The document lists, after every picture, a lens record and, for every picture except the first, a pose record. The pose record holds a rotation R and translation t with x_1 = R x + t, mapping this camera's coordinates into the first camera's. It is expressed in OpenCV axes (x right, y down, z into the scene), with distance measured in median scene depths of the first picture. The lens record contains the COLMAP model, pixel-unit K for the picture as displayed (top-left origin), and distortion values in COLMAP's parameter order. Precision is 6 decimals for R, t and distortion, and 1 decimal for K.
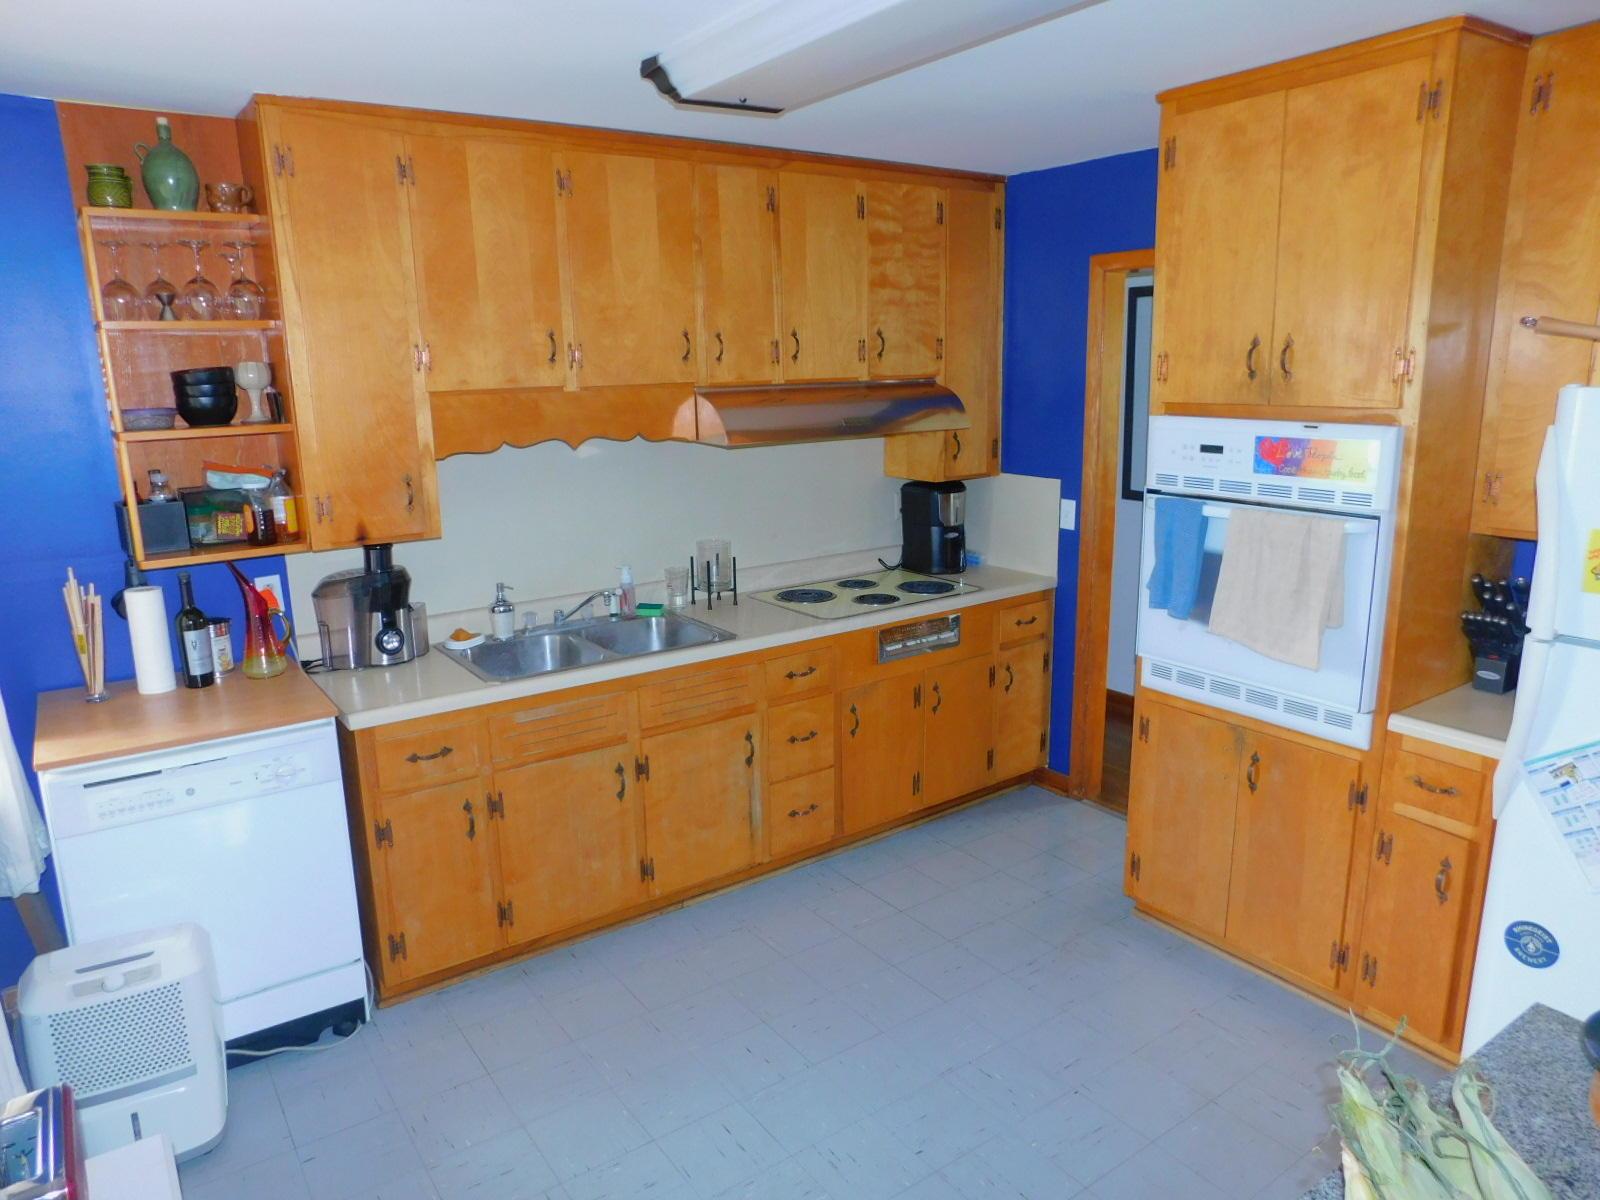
lens RADIAL K [[1046.4, 0, 794.2], [0, 1046.4, 600.2], [0, 0, 1]] dist [-0.075477, 0.065347]
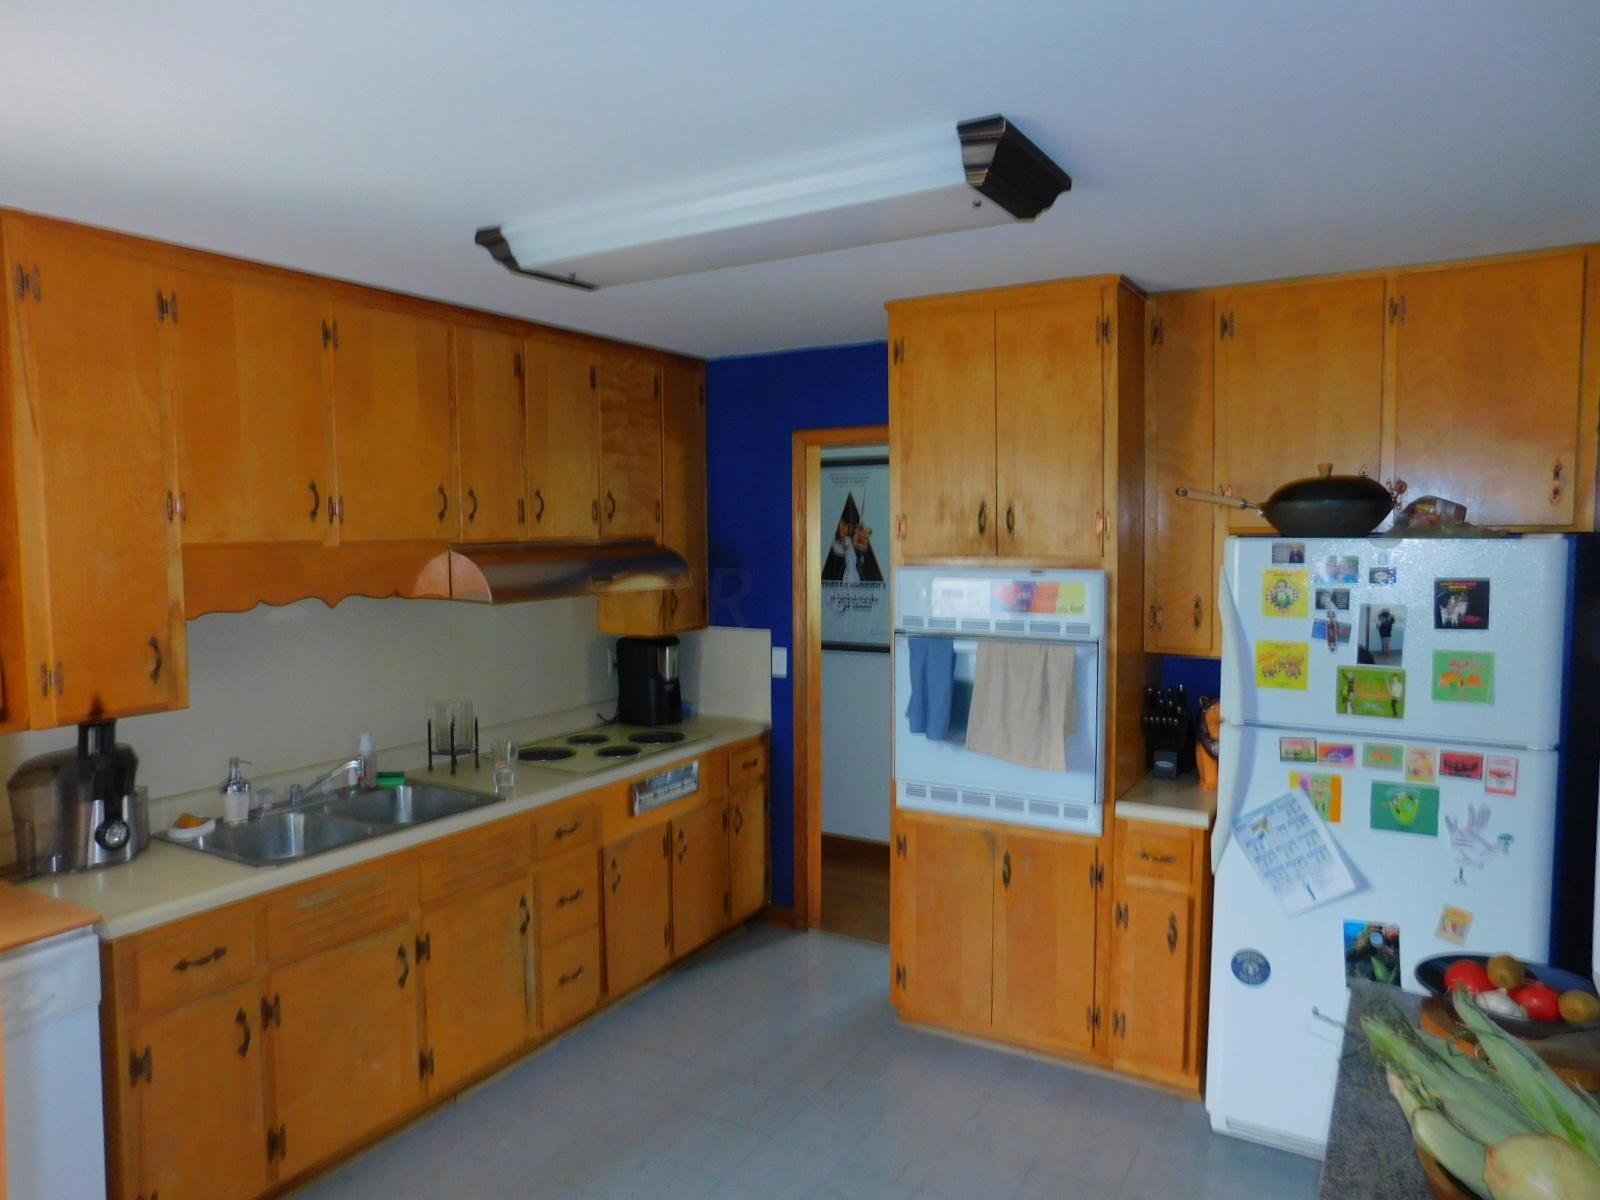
lens RADIAL K [[1062.4, 0, 789.1], [0, 1062.4, 599.7], [0, 0, 1]] dist [-0.057897, 0.043514]
pose [[0.914792, -0.016051, 0.403606, -0.225559], [0.080480, 0.986418, -0.143184, 0.017207], [-0.395826, 0.163466, 0.903660, -0.017726]]
